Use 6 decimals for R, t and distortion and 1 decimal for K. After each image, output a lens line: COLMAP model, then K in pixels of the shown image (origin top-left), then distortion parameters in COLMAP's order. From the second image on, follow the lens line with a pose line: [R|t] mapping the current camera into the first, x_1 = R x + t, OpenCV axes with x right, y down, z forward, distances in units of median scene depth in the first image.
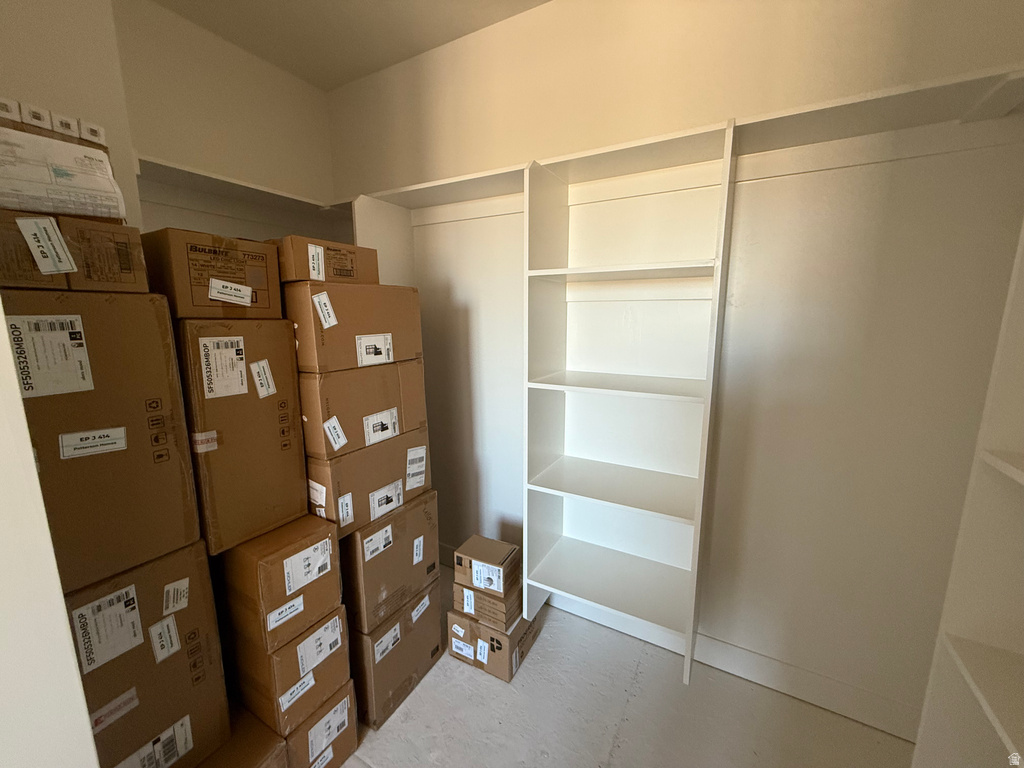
lens RADIAL K [[409.9, 0, 508.8], [0, 409.9, 383.6], [0, 0, 1]] dist [-0.002338, -0.000389]
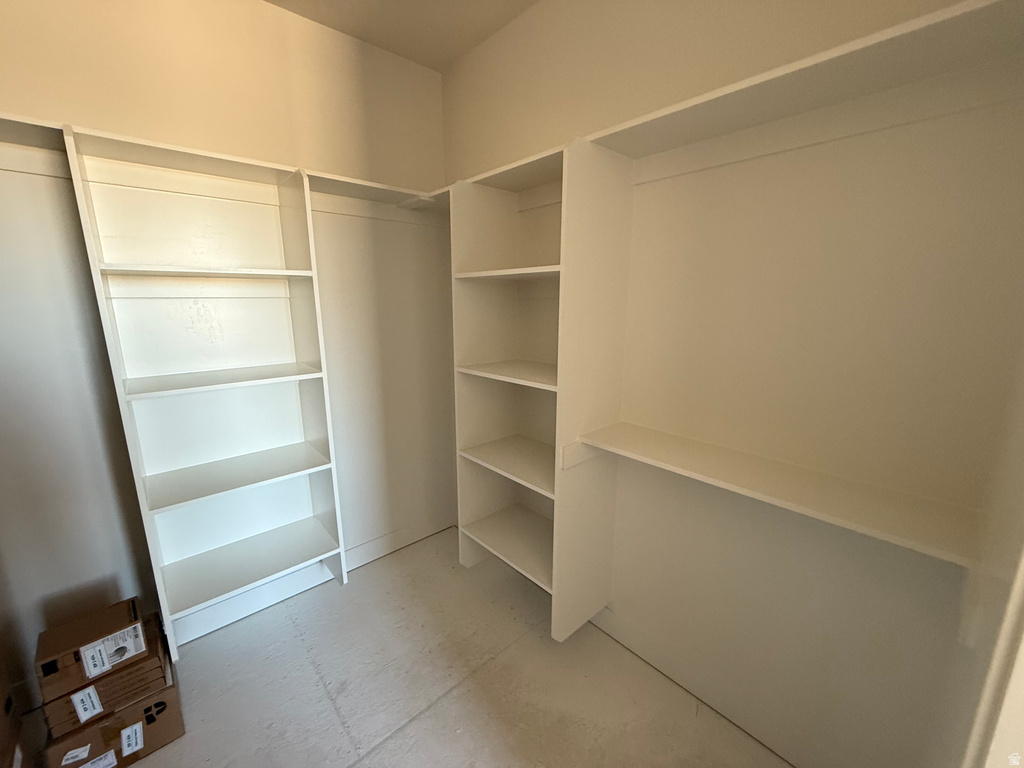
lens RADIAL K [[409.9, 0, 513.1], [0, 409.9, 384.6], [0, 0, 1]] dist [-0.002338, -0.000389]
pose [[0.298999, -0.189738, 0.935200, -0.456329], [0.154819, 0.976694, 0.148659, -0.025856], [-0.941611, 0.100338, 0.321405, -0.026726]]
